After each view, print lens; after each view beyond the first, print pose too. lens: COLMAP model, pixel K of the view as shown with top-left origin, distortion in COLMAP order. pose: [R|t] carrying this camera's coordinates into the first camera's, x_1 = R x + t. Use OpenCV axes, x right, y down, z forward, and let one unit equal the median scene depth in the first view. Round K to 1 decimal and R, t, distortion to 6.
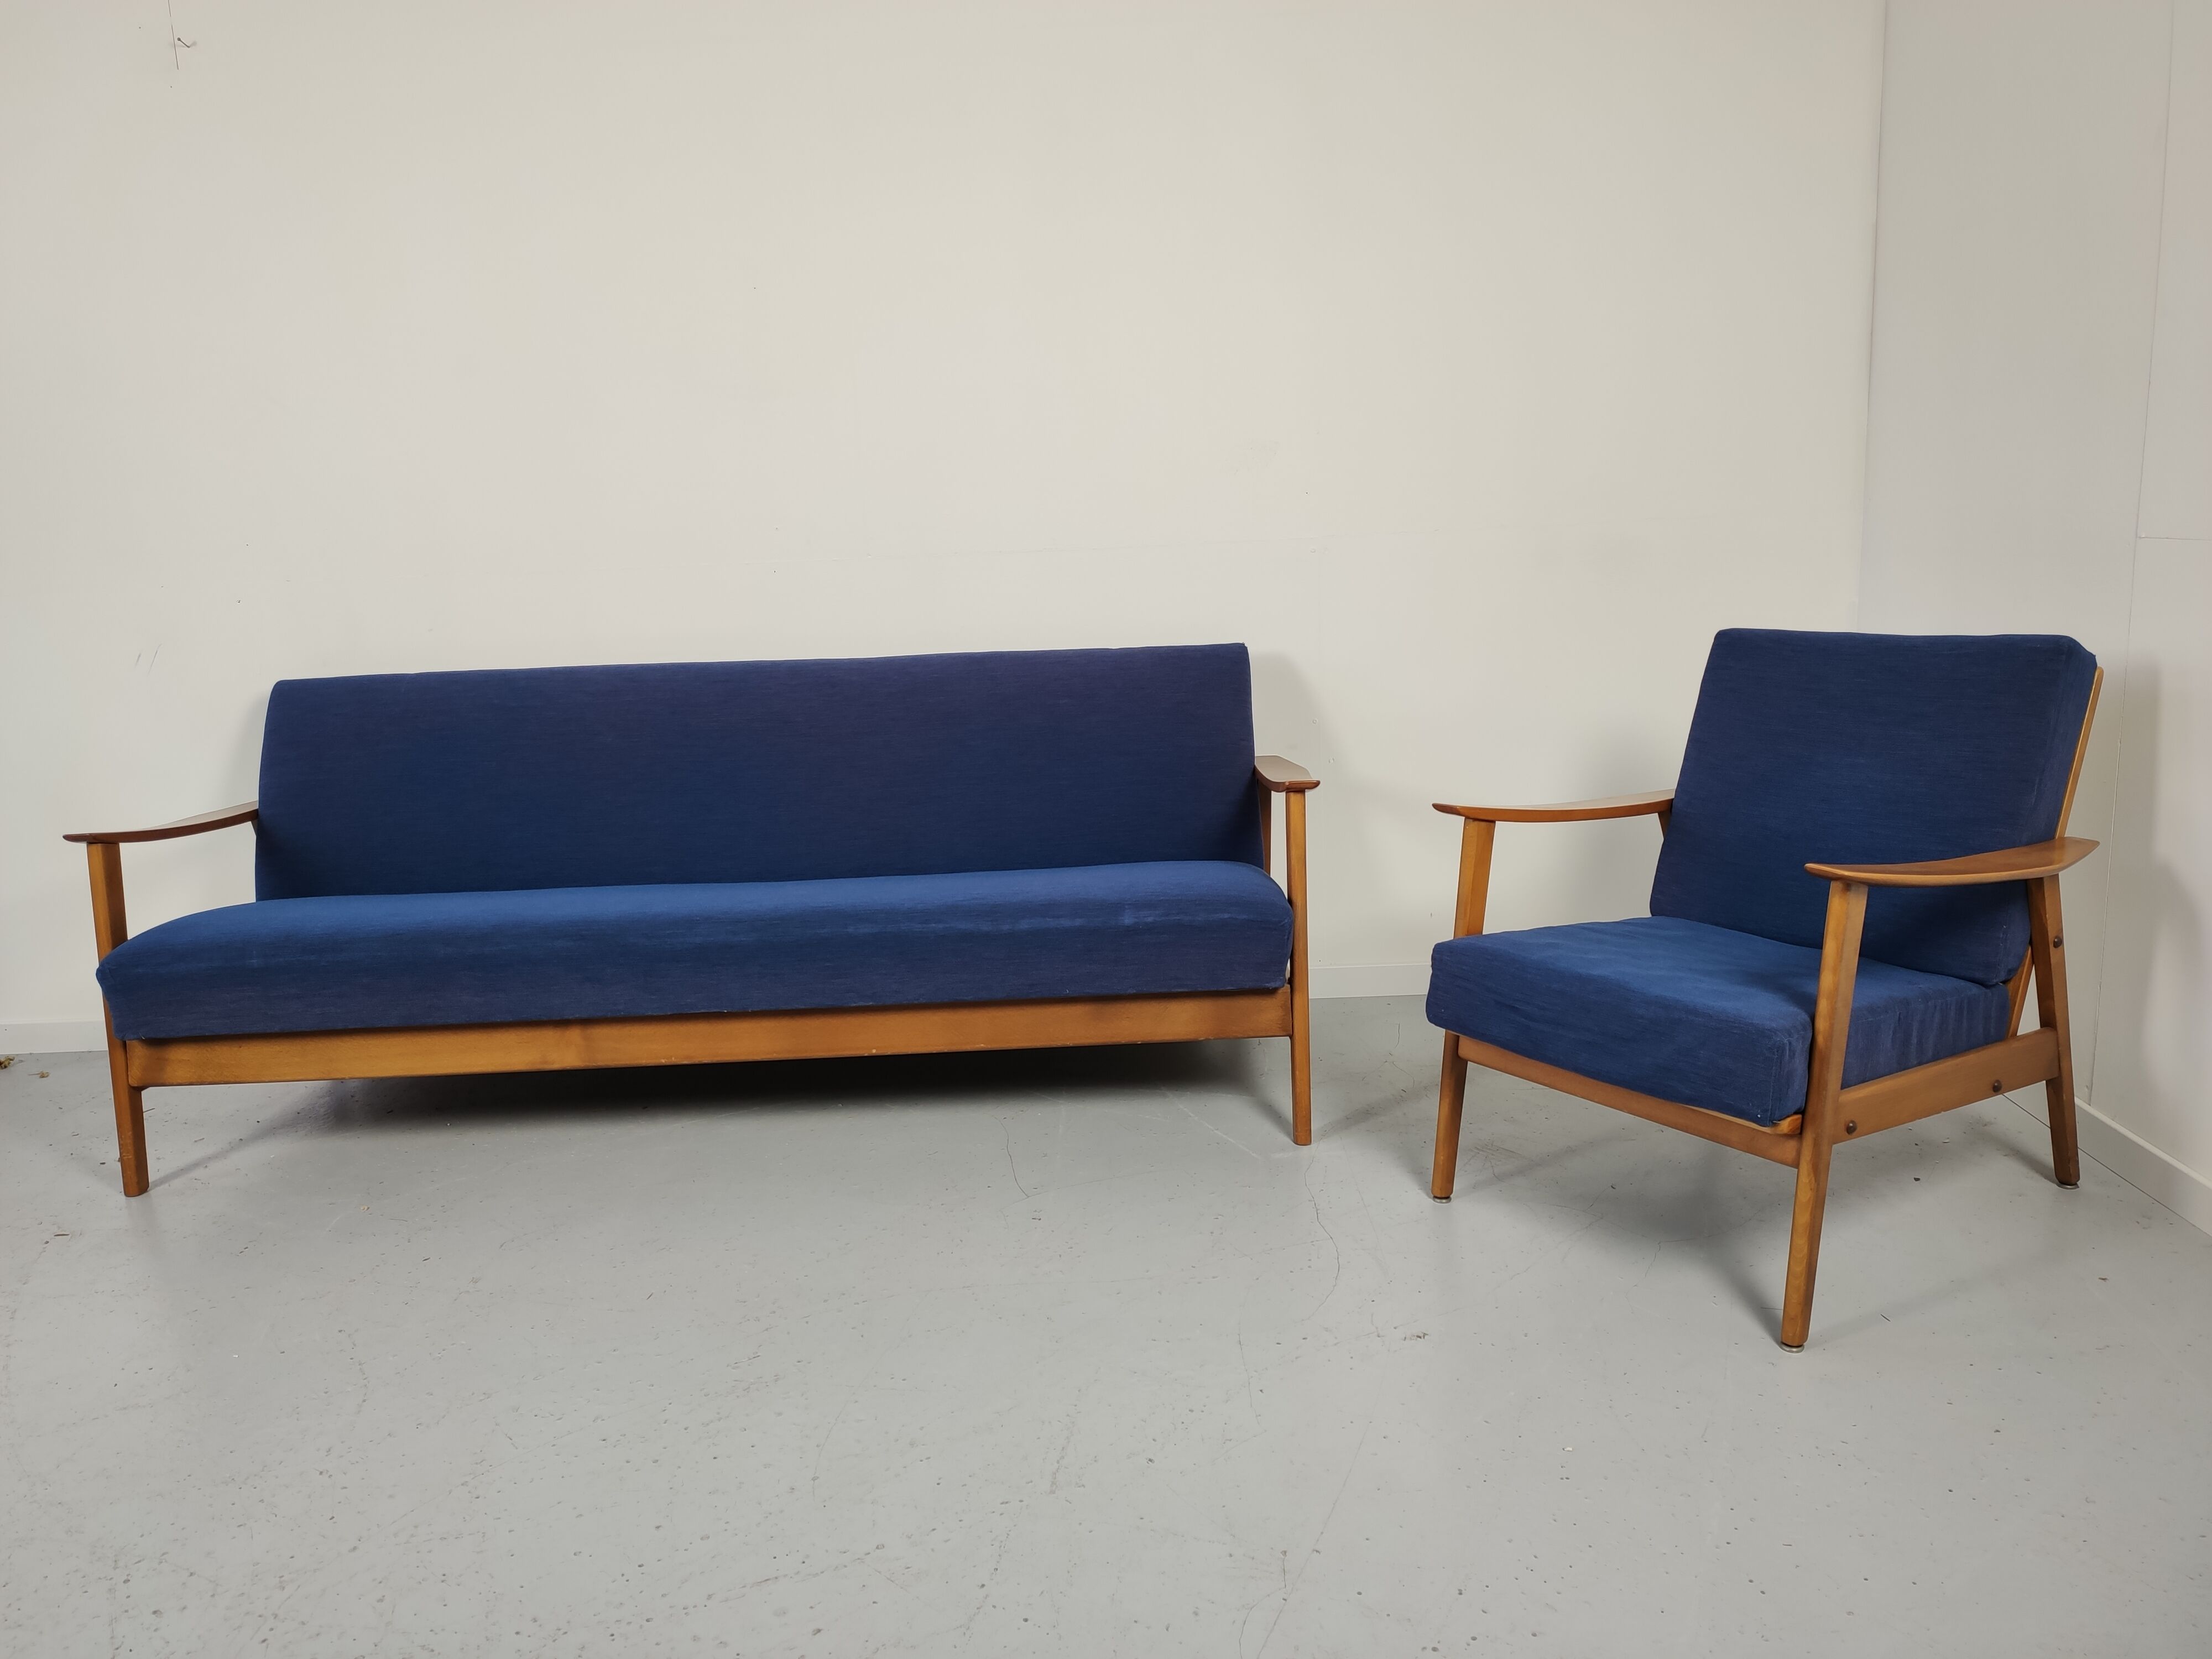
lens RADIAL K [[1681.0, 0, 1099.6], [0, 1681.0, 849.9], [0, 0, 1]] dist [0.064752, -0.078156]
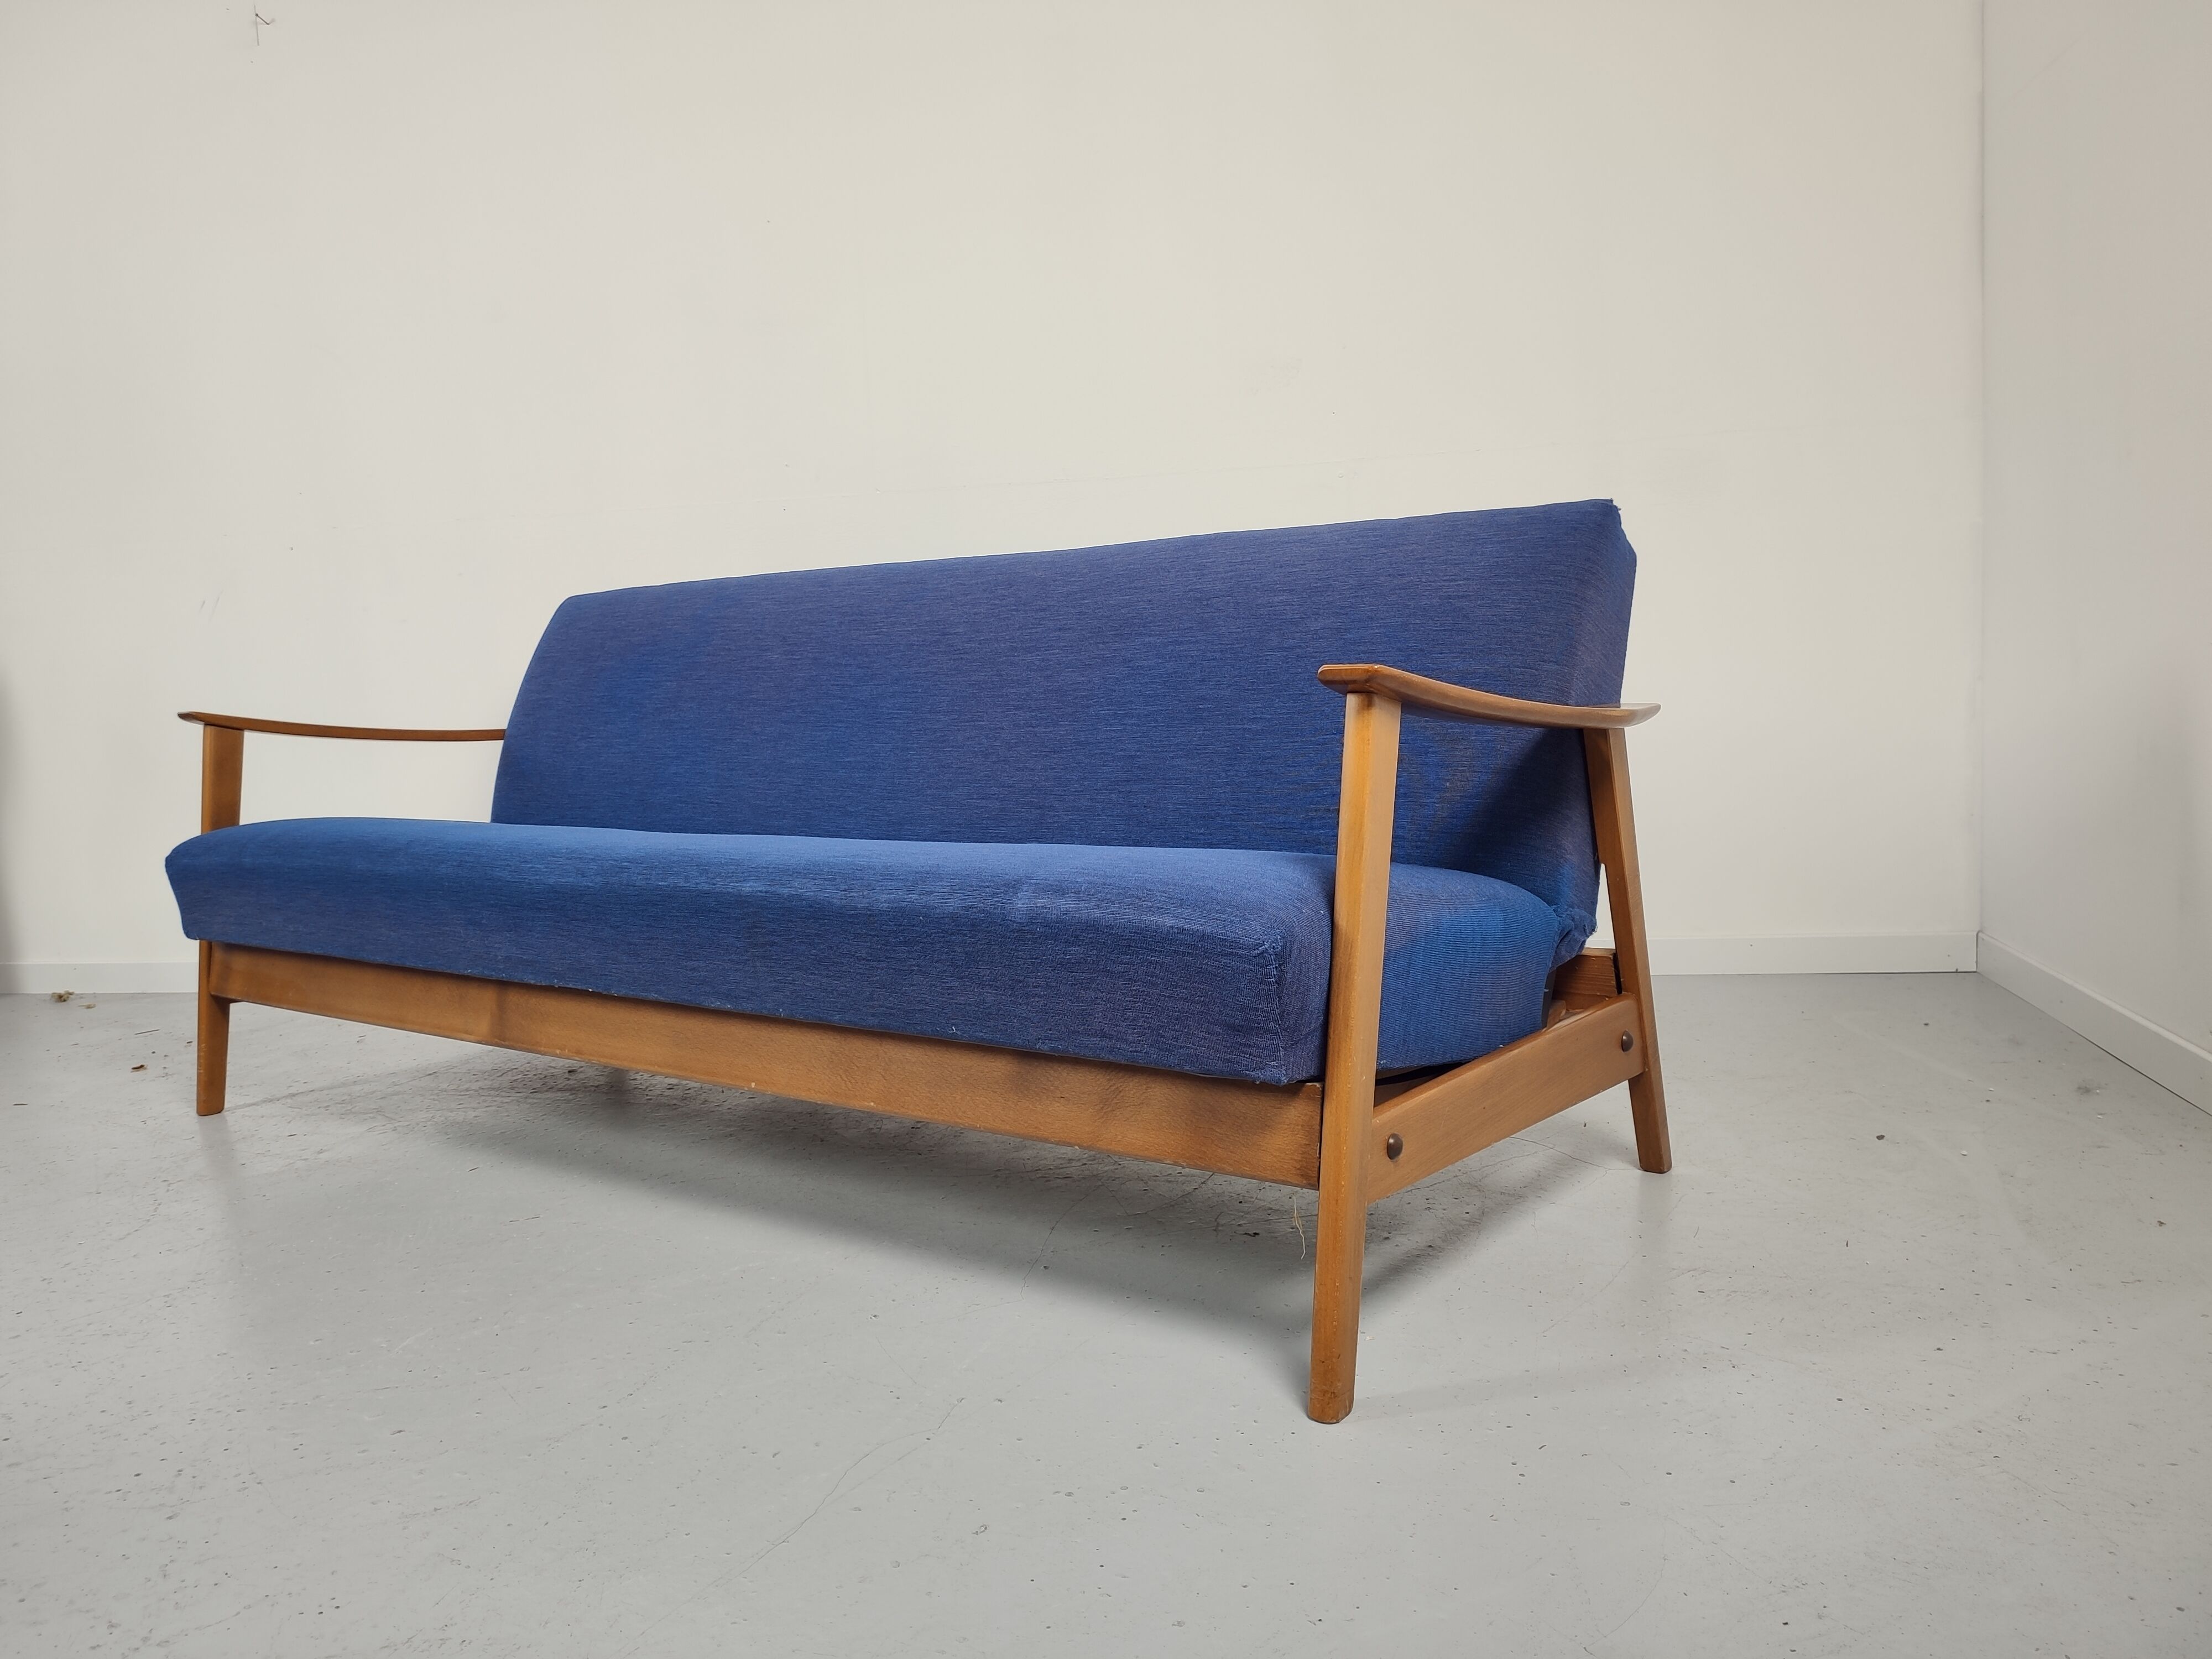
lens RADIAL K [[1681.0, 0, 1108.3], [0, 1681.0, 840.2], [0, 0, 1]] dist [0.064752, -0.078156]
pose [[0.798340, 0.073475, -0.597708, 0.359671], [-0.117028, 0.992536, -0.034301, 0.033271], [0.590726, 0.097333, 0.800980, 0.561593]]
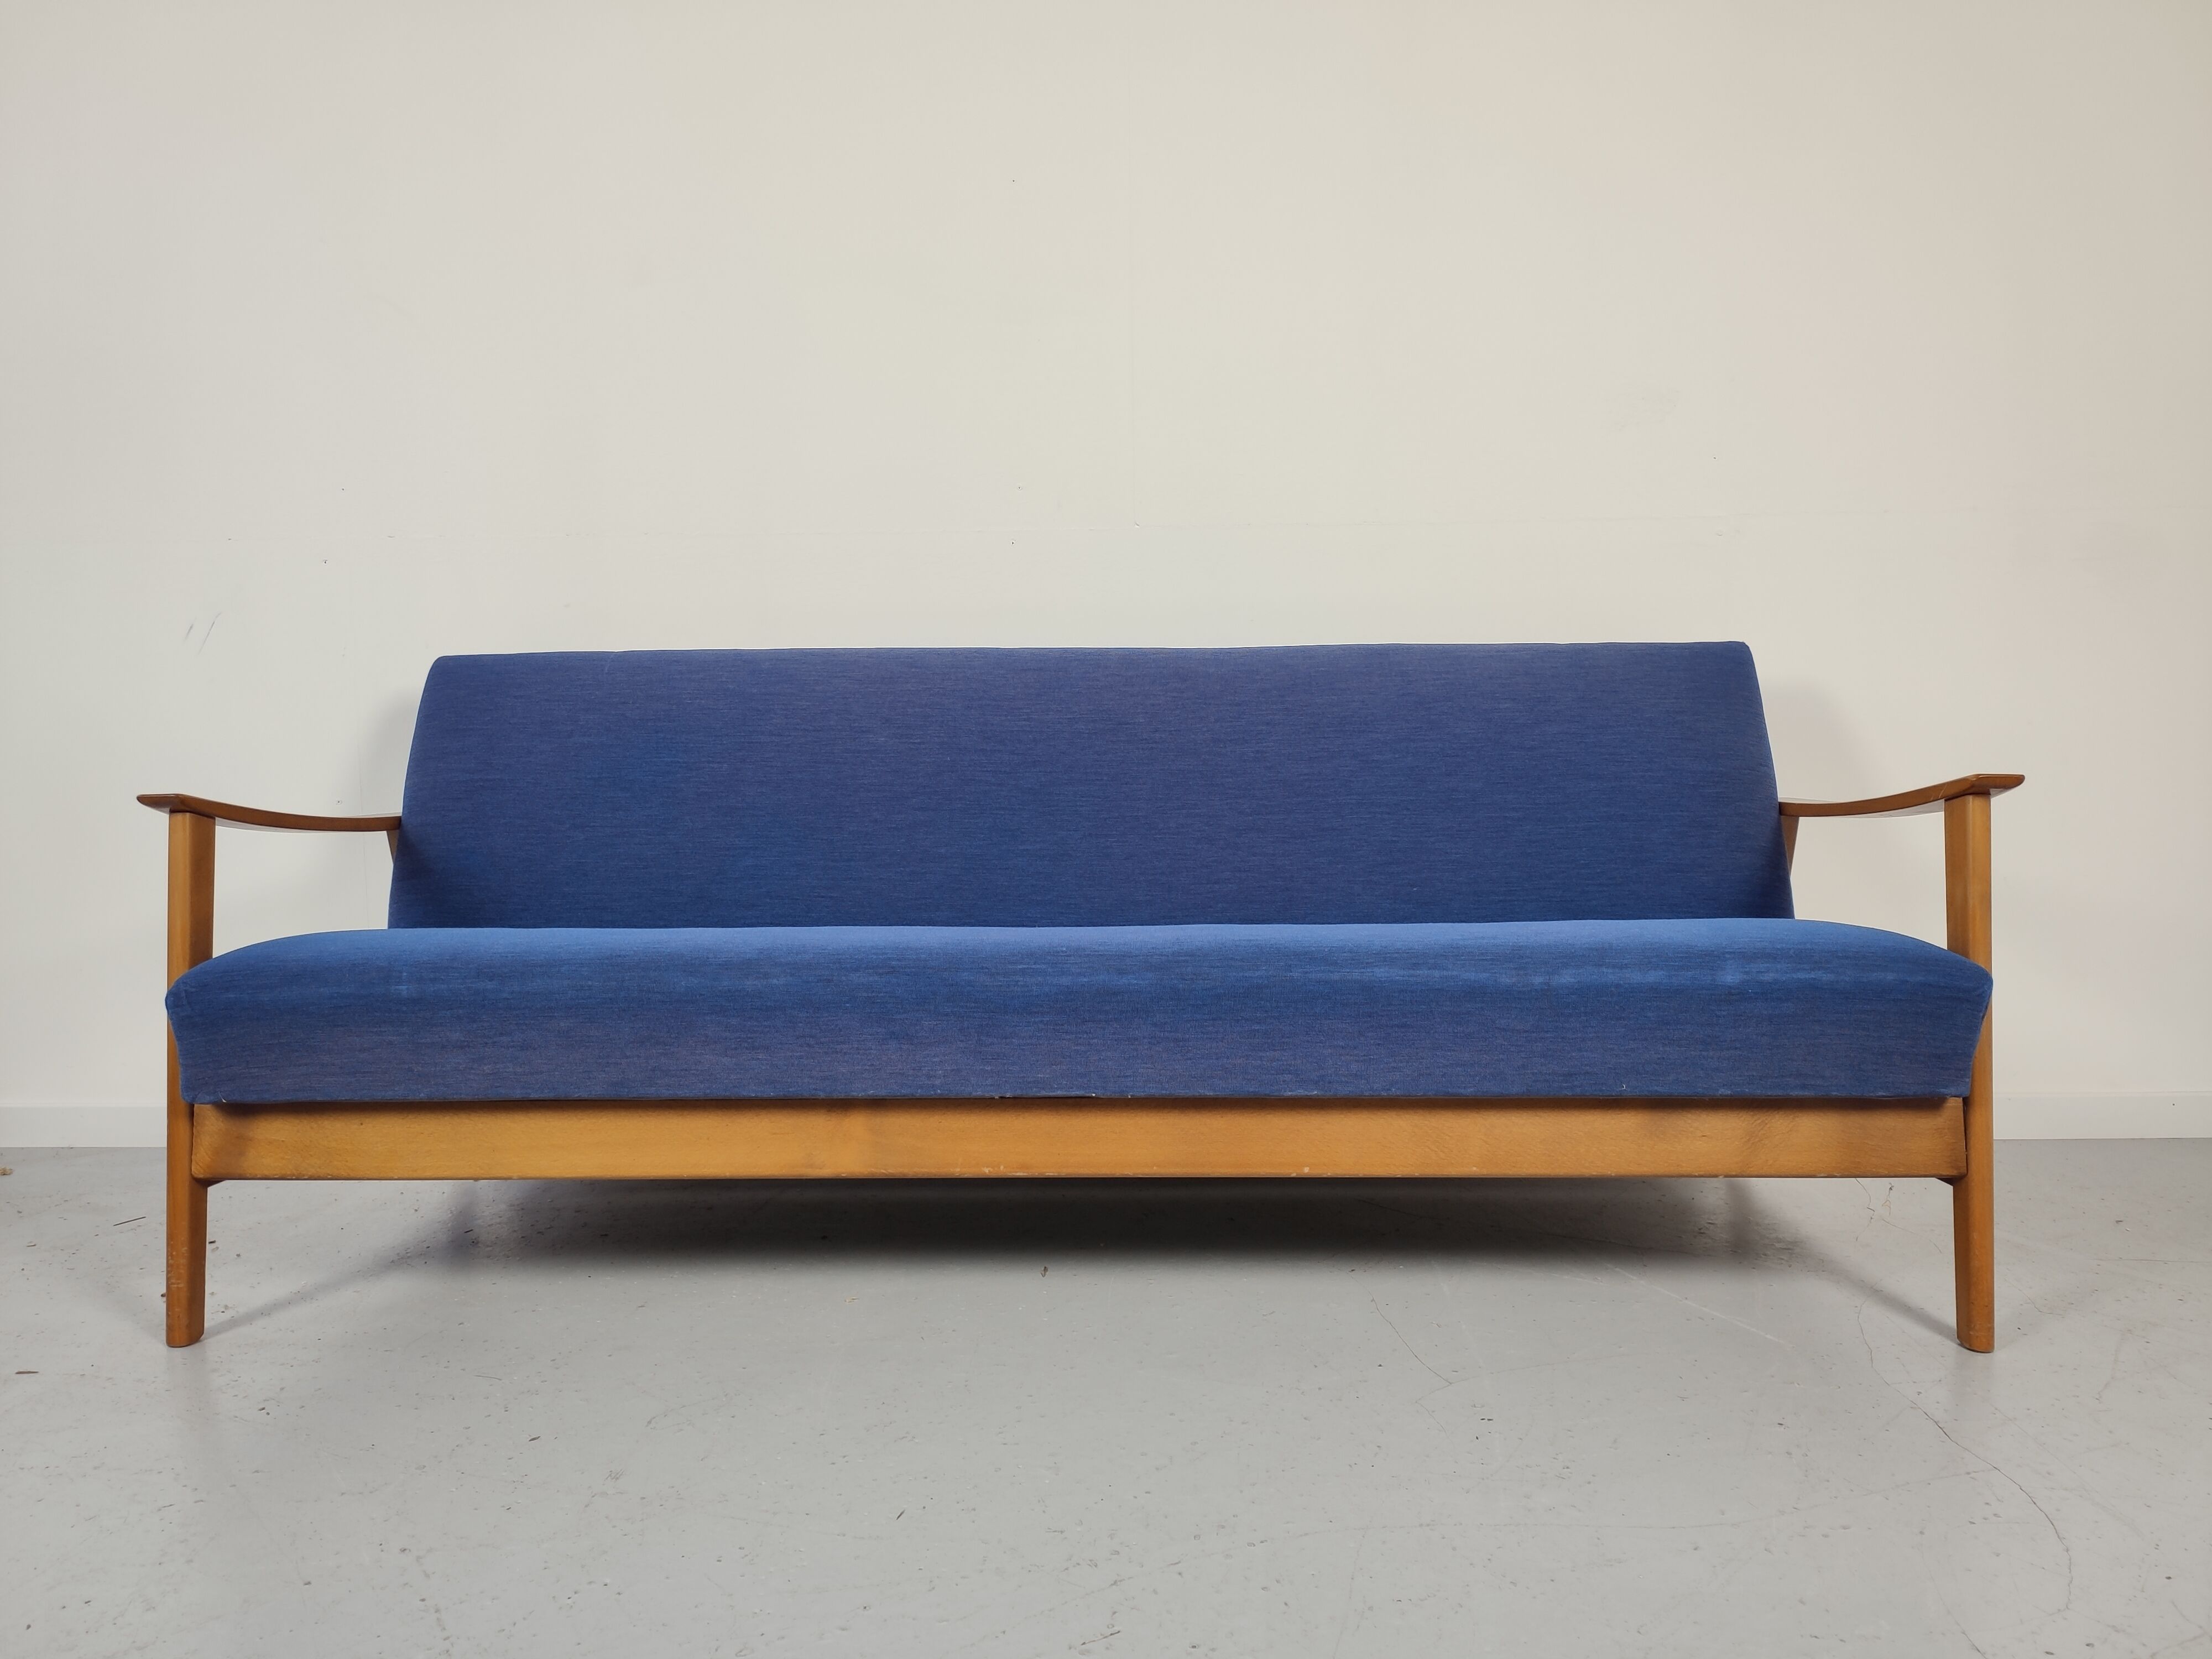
lens RADIAL K [[1681.0, 0, 1102.7], [0, 1681.0, 842.5], [0, 0, 1]] dist [0.064752, -0.078156]
pose [[0.998957, 0.036552, -0.027357, -0.203749], [-0.039750, 0.991066, -0.127310, 0.081376], [0.022459, 0.128265, 0.991486, 0.336237]]
